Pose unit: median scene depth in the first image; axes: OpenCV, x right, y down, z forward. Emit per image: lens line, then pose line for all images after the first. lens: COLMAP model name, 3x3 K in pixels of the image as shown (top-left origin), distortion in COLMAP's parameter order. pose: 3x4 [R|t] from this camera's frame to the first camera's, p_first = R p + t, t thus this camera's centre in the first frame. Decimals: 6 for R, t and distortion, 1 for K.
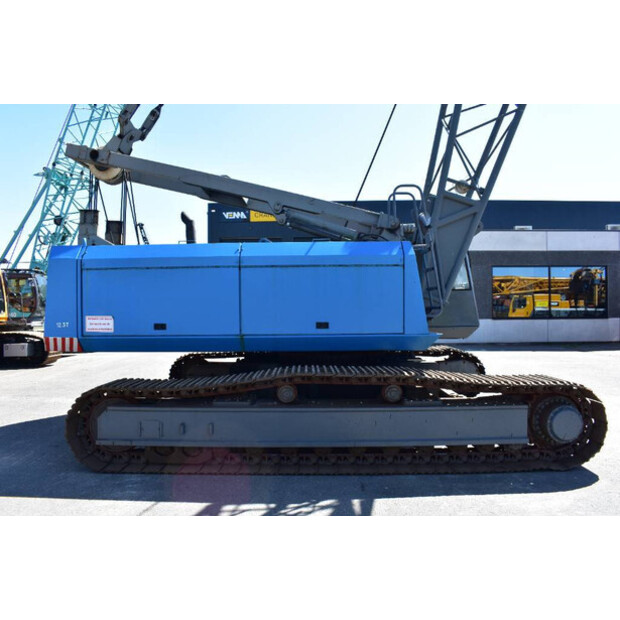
lens RADIAL K [[484.5, 0, 304.8], [0, 484.5, 309.4], [0, 0, 1]] dist [-0.071390, -0.015299]
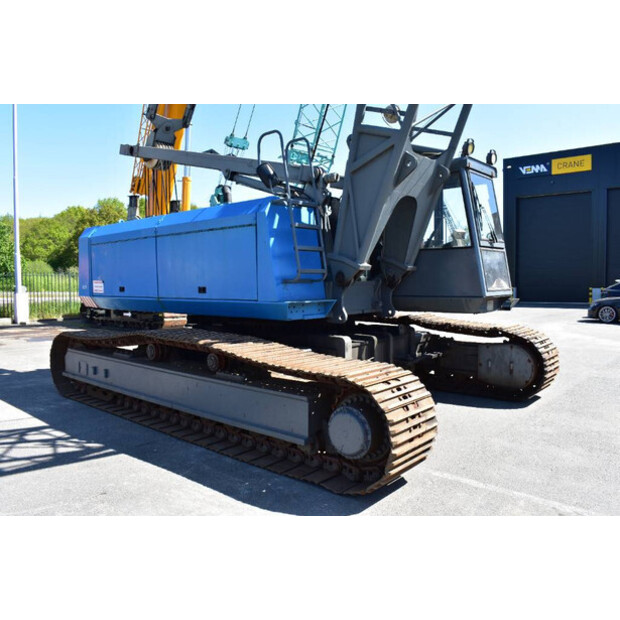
lens RADIAL K [[484.5, 0, 310.5], [0, 484.5, 313.9], [0, 0, 1]] dist [-0.071390, -0.015299]
pose [[0.772296, 0.047443, -0.633489, 0.853297], [0.004566, 0.996767, 0.080216, 0.002954], [0.635246, -0.064843, 0.769583, 0.357260]]
